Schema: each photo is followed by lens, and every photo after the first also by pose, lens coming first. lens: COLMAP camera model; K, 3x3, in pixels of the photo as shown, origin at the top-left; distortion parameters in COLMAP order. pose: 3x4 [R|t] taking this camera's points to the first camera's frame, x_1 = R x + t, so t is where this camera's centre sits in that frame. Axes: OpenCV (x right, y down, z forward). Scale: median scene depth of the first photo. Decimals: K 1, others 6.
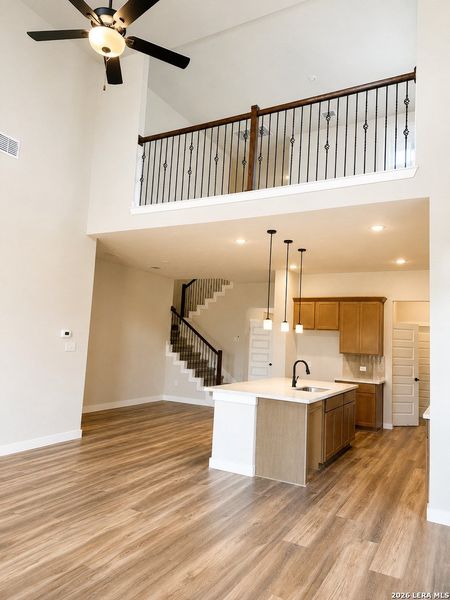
lens RADIAL K [[425.0, 0, 218.7], [0, 425.0, 299.6], [0, 0, 1]] dist [0.059551, -0.043891]
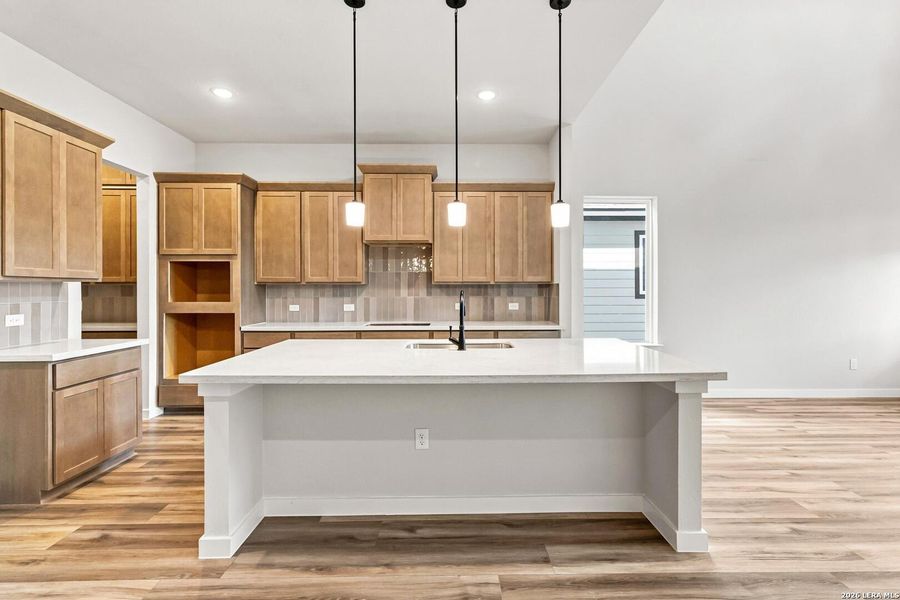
lens RADIAL K [[421.6, 0, 453.8], [0, 421.6, 289.7], [0, 0, 1]] dist [0.004439, -0.000328]
pose [[-0.505198, -0.054178, 0.861301, -0.201952], [-0.111323, 0.993780, -0.002785, 0.142566], [-0.855793, -0.097290, -0.508087, 1.256548]]
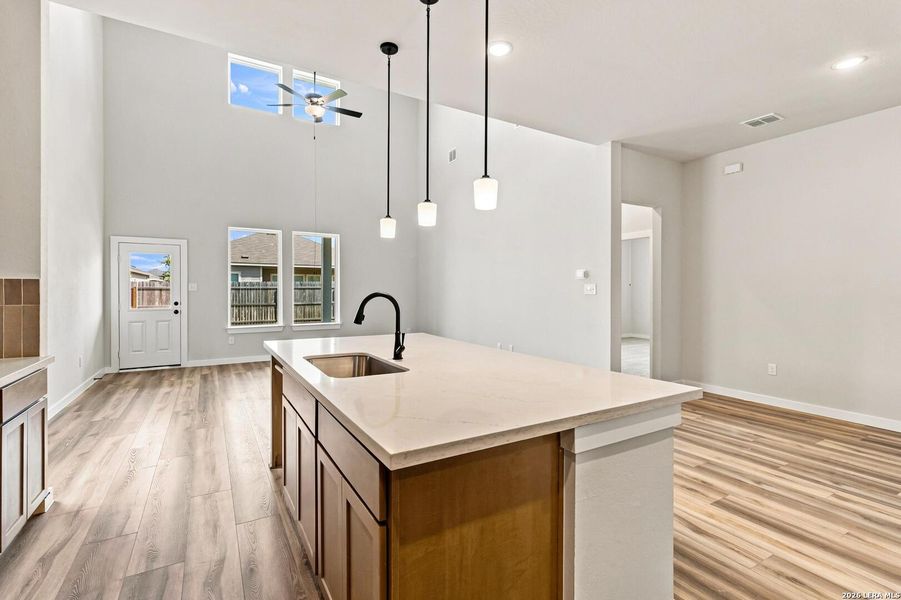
lens RADIAL K [[422.1, 0, 456.7], [0, 422.1, 291.9], [0, 0, 1]] dist [0.004439, -0.000328]
pose [[-0.495244, -0.053151, -0.867126, 0.507140], [0.056474, 0.994046, -0.093185, 0.181514], [0.866916, -0.095119, -0.489294, 1.253693]]
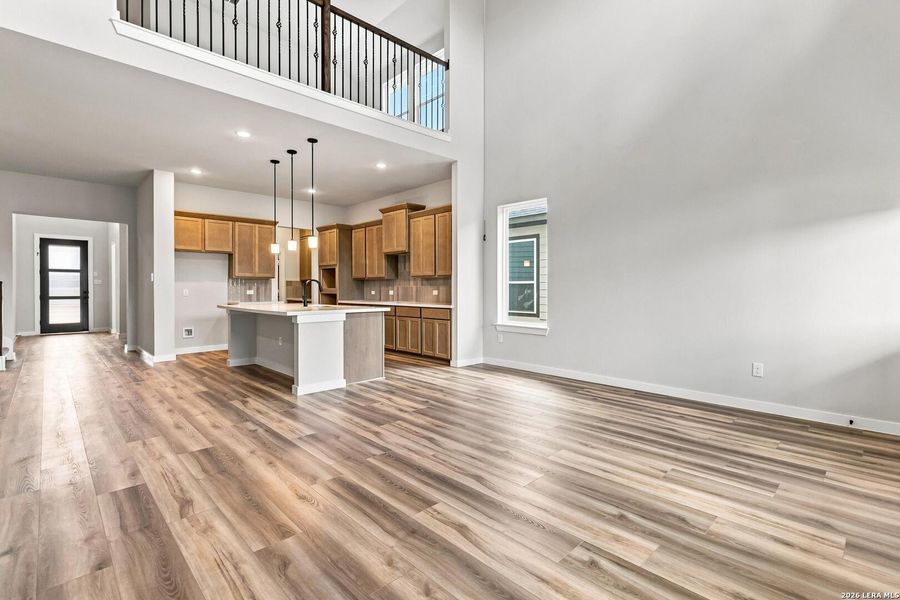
lens RADIAL K [[421.6, 0, 457.5], [0, 421.6, 293.0], [0, 0, 1]] dist [0.004439, -0.000328]
pose [[0.277664, -0.065085, 0.958471, -0.664606], [-0.079995, 0.992671, 0.090582, 0.053847], [-0.957342, -0.101824, 0.270423, 0.404481]]
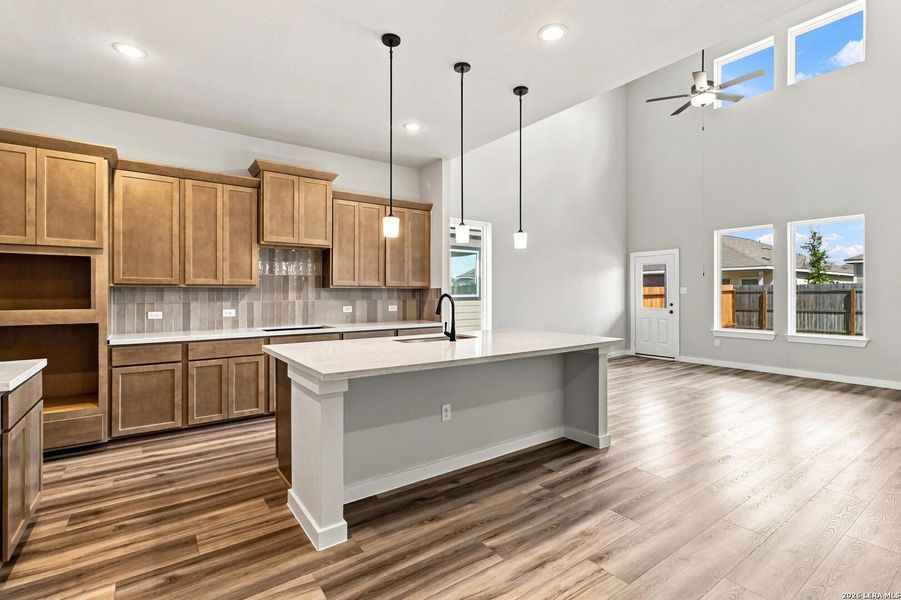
lens RADIAL K [[422.1, 0, 452.9], [0, 422.1, 294.5], [0, 0, 1]] dist [0.004439, -0.000328]
pose [[-0.908662, -0.054262, 0.413991, -0.051925], [-0.089194, 0.993858, -0.065504, 0.179912], [-0.407894, -0.096446, -0.907921, 1.537706]]
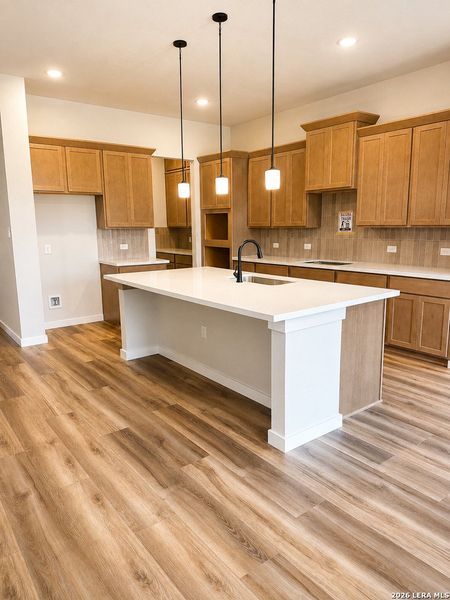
lens RADIAL K [[425.0, 0, 220.4], [0, 425.0, 298.1], [0, 0, 1]] dist [0.059551, -0.043891]
pose [[0.397086, -0.214537, 0.892354, -0.416770], [-0.060870, 0.963998, 0.258848, 0.062768], [-0.915760, -0.157102, 0.369732, 0.790072]]
